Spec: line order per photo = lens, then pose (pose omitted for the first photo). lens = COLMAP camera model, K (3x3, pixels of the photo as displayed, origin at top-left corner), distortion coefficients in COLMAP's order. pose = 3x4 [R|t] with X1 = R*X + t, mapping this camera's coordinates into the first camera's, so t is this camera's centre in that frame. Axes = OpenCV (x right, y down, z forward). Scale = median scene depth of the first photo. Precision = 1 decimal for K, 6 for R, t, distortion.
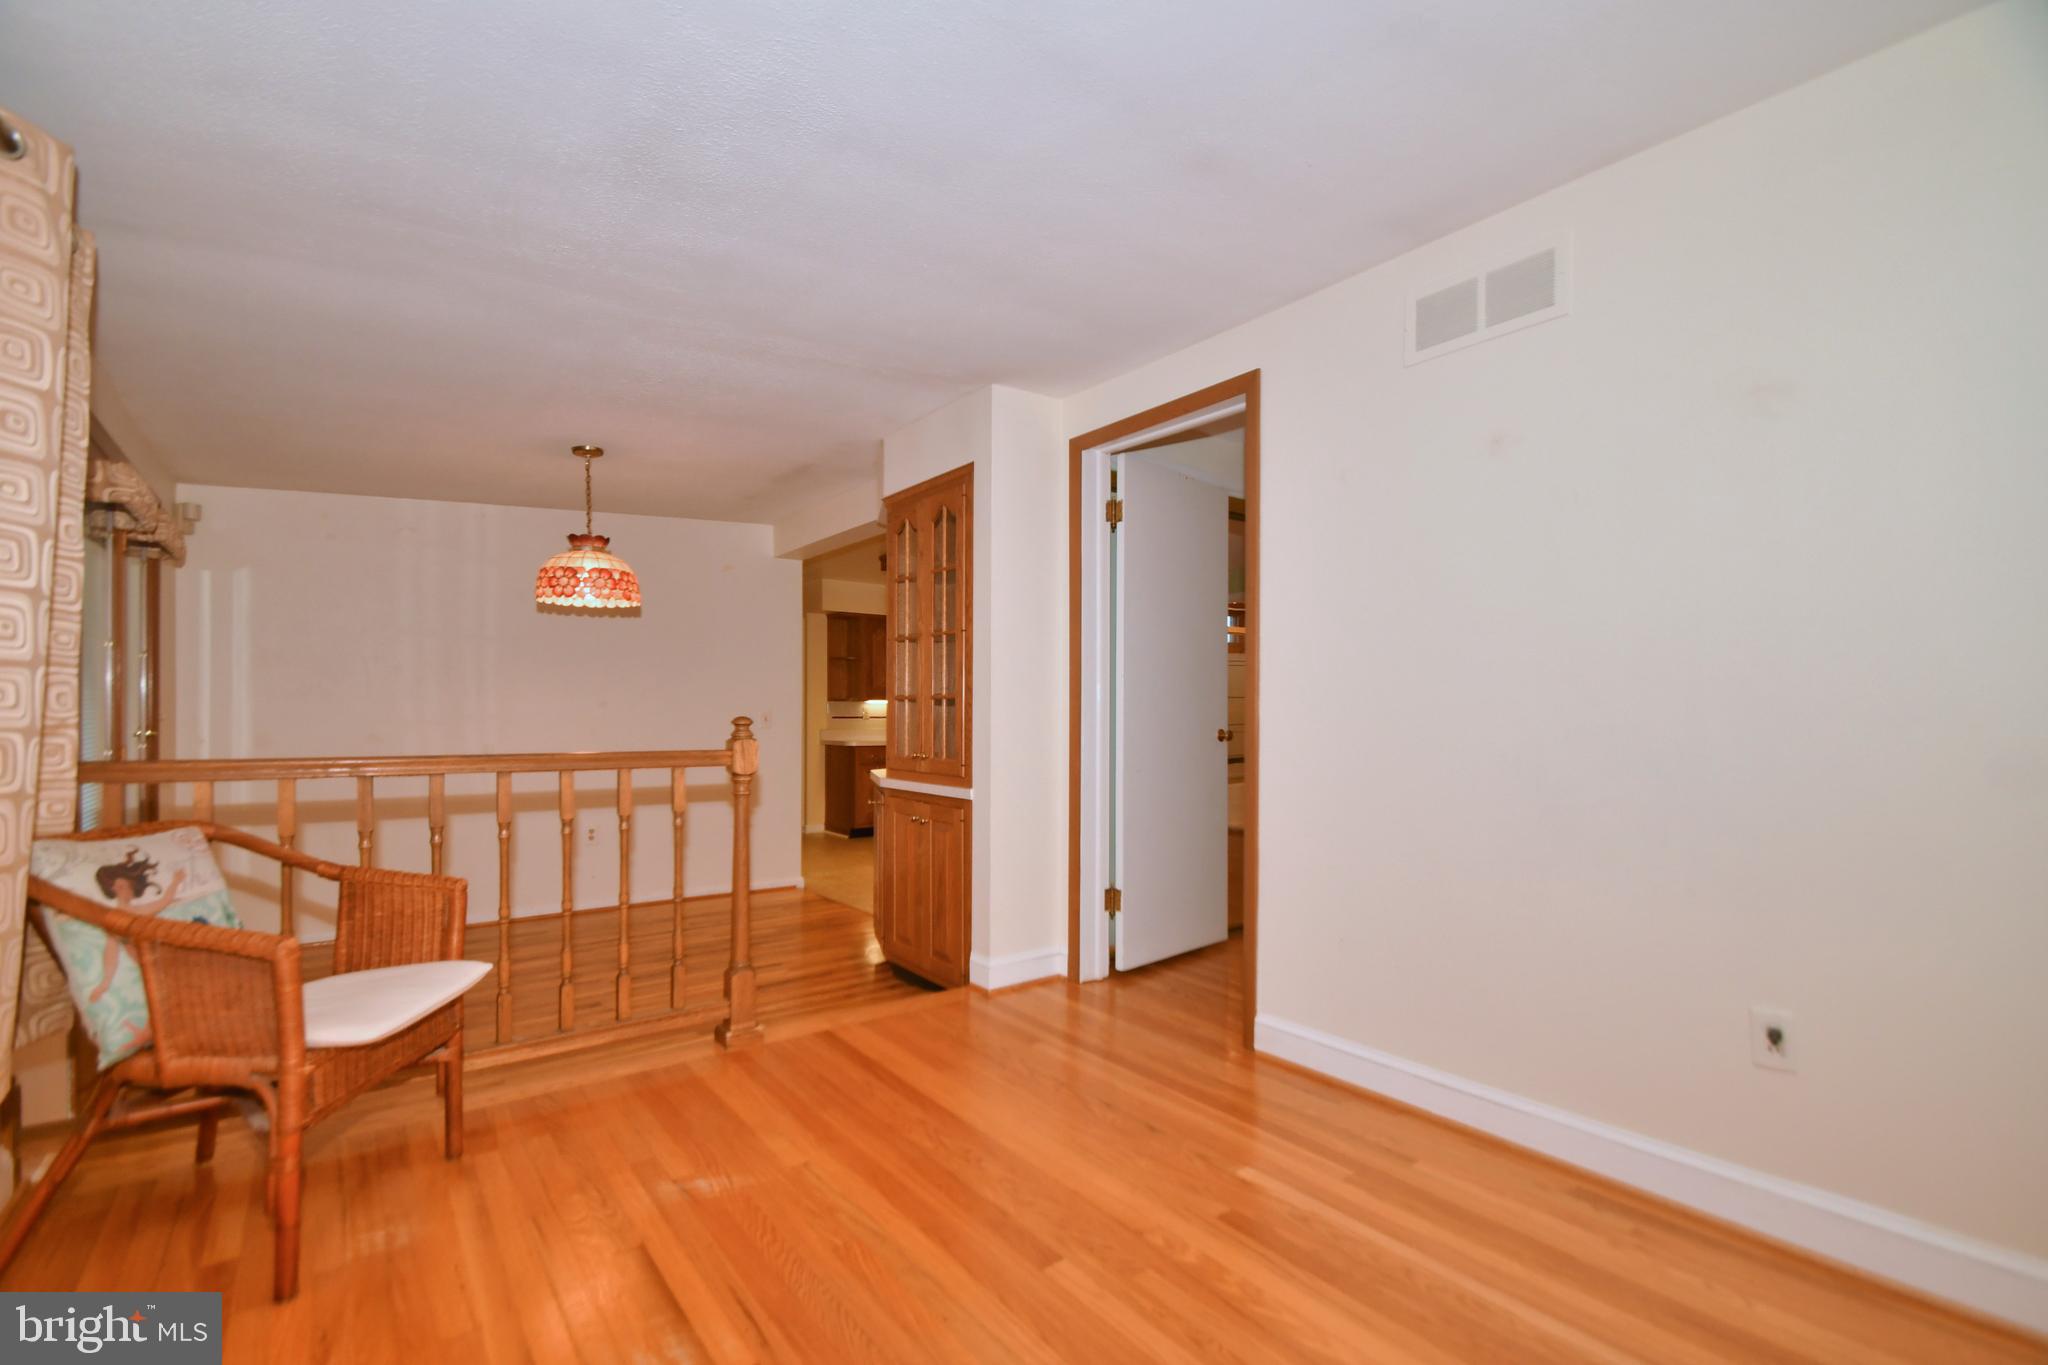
lens RADIAL K [[894.9, 0, 1000.5], [0, 894.9, 715.6], [0, 0, 1]] dist [0.019615, -0.013117]
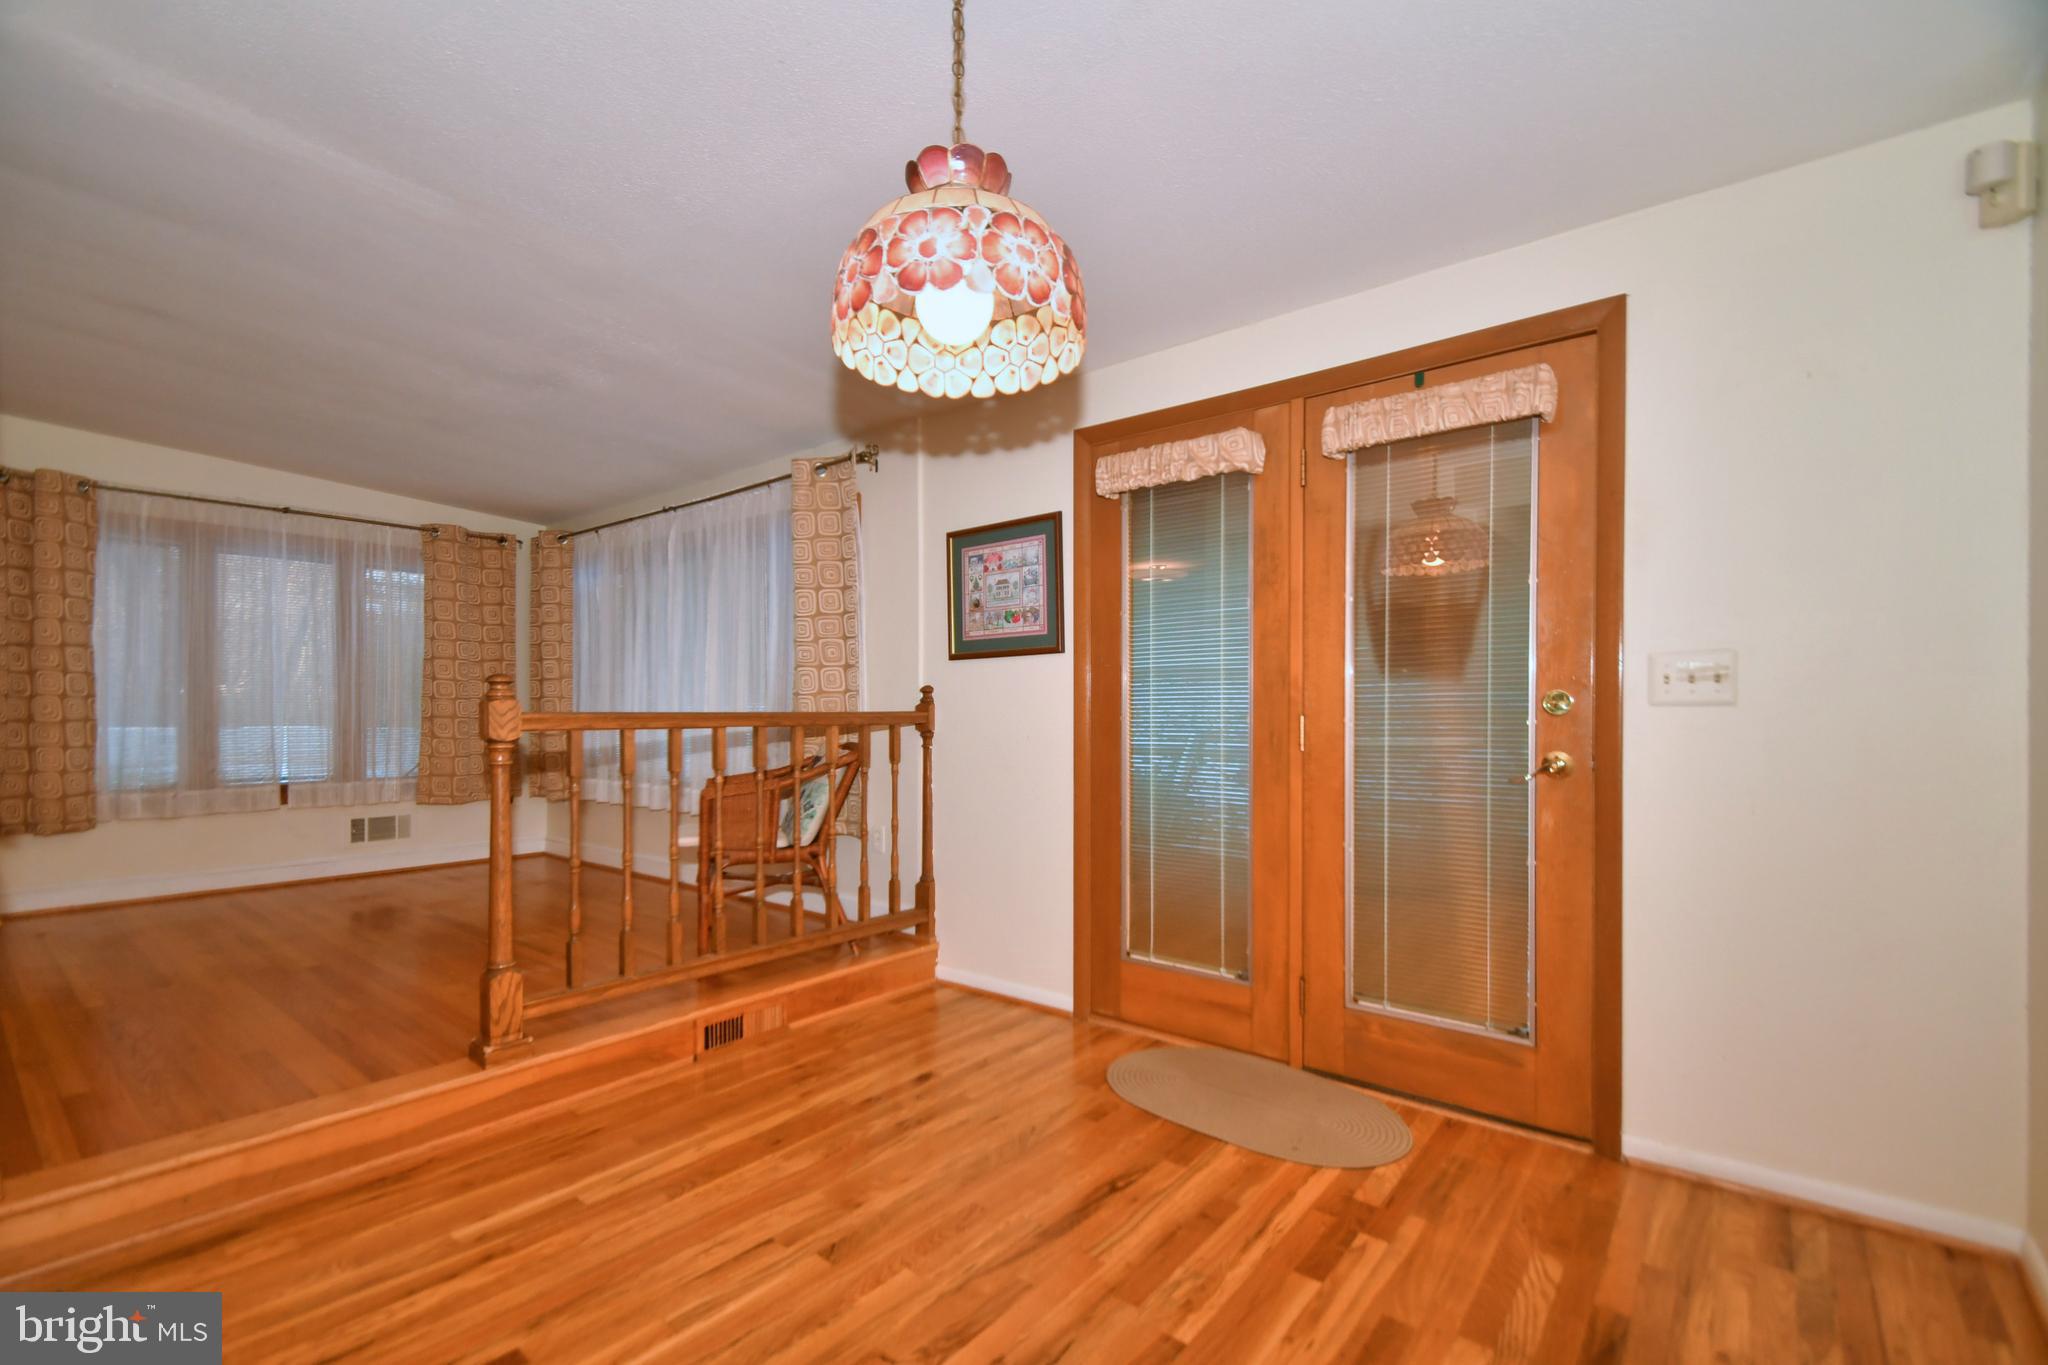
lens RADIAL K [[894.9, 0, 1000.5], [0, 894.9, 715.6], [0, 0, 1]] dist [0.019615, -0.013117]
pose [[-0.971533, -0.000891, -0.236901, -0.367730], [-0.003398, 0.999942, 0.010174, 0.021405], [0.236879, 0.010689, -0.971480, 1.309472]]
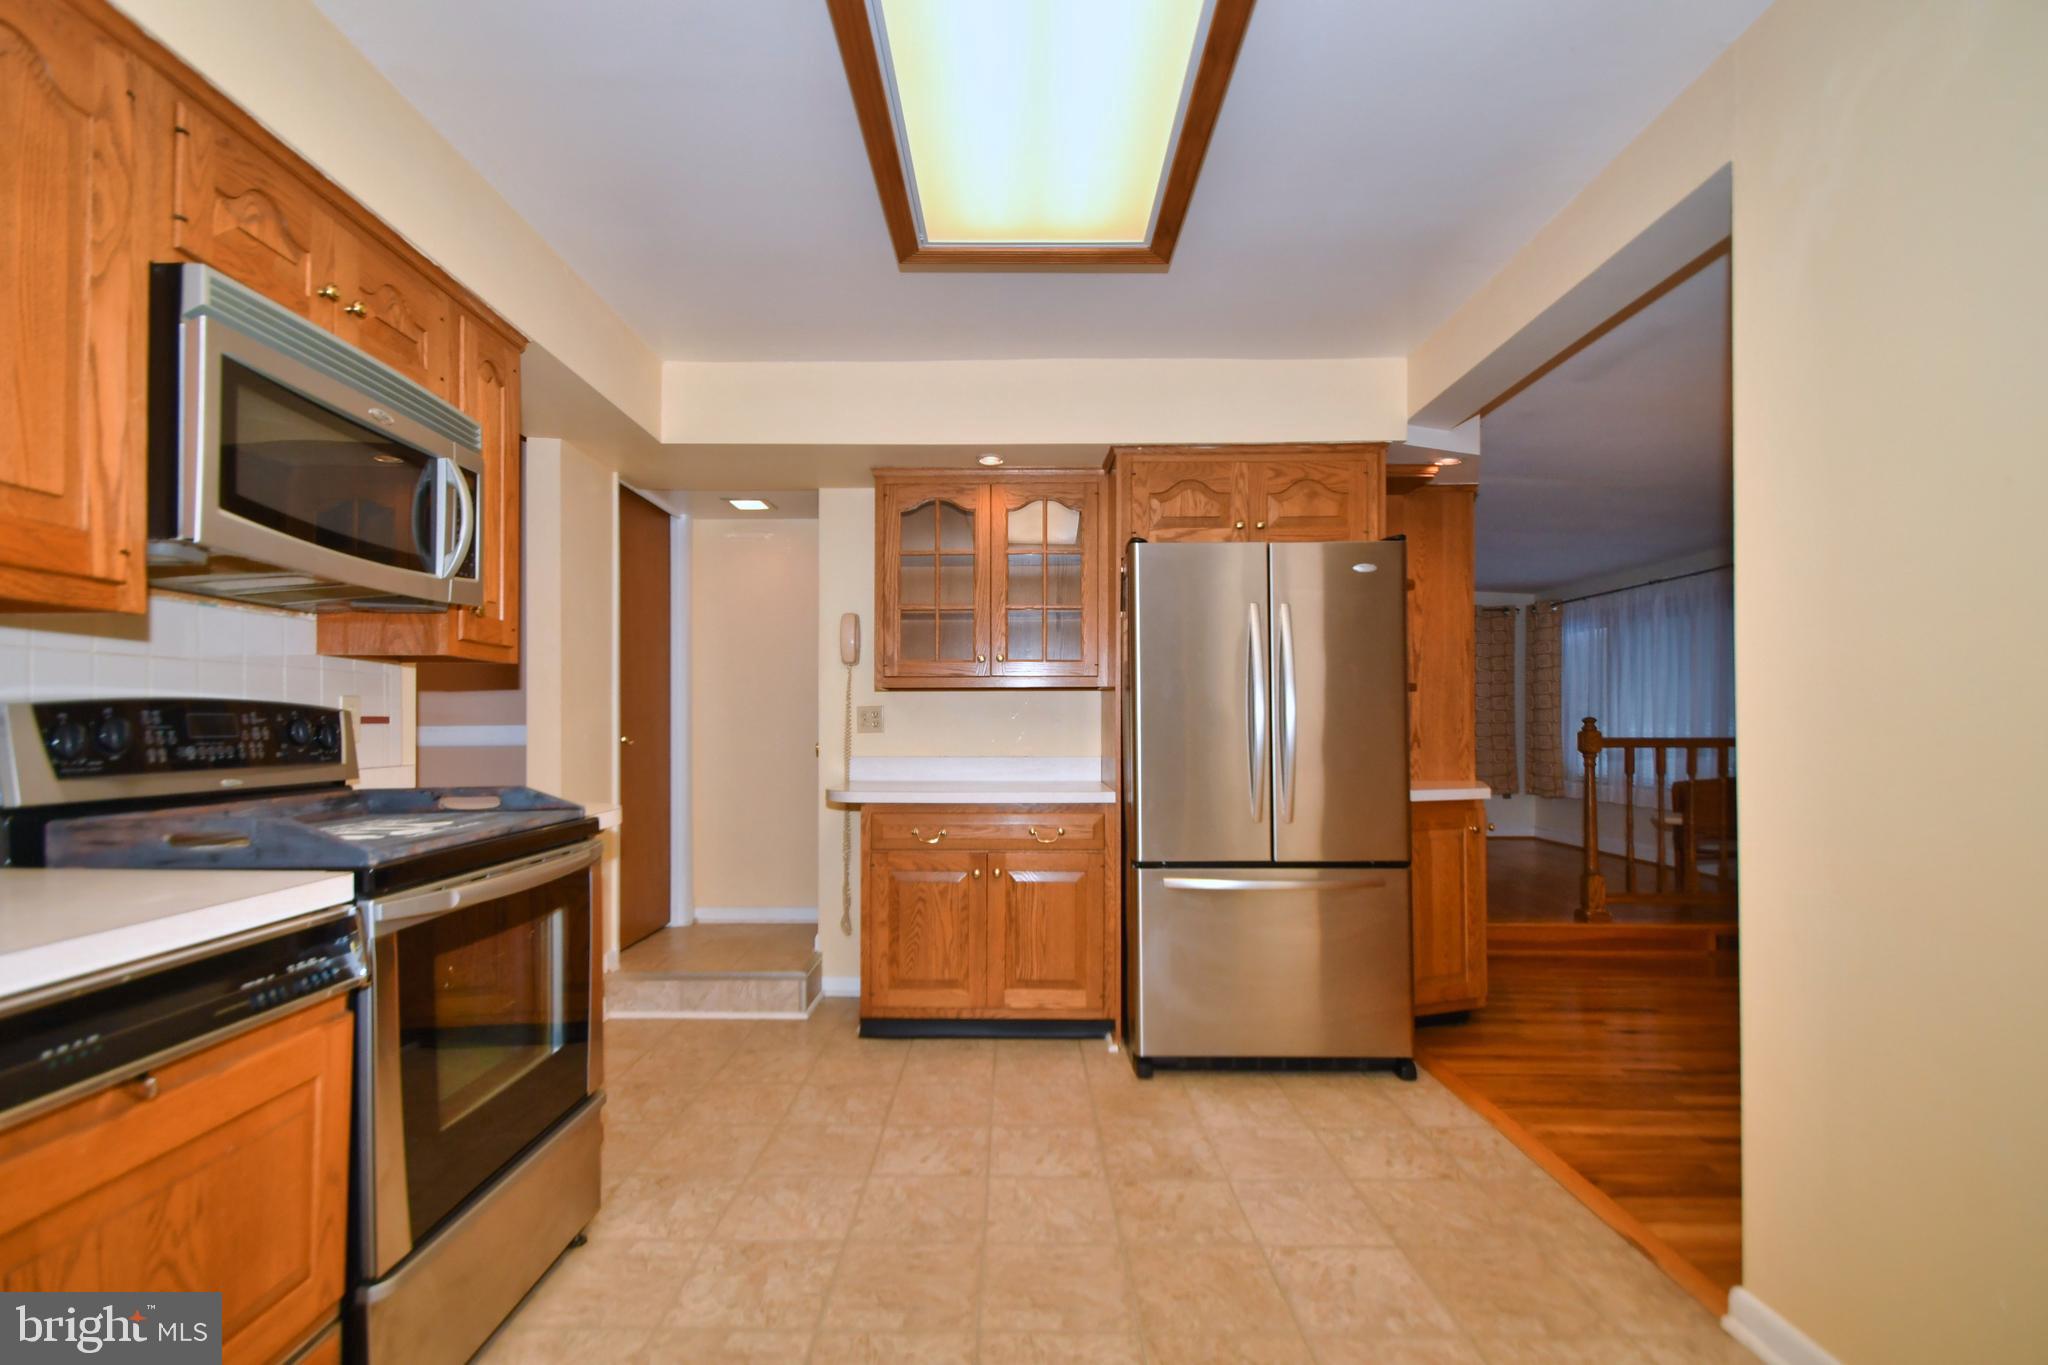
lens RADIAL K [[933.6, 0, 1002.0], [0, 933.6, 713.5], [0, 0, 1]] dist [0.022629, -0.017803]
pose [[-0.794987, 0.003866, 0.606614, -0.315692], [-0.000025, 0.999979, -0.006406, 0.004588], [-0.606626, -0.005108, -0.794971, 2.015709]]
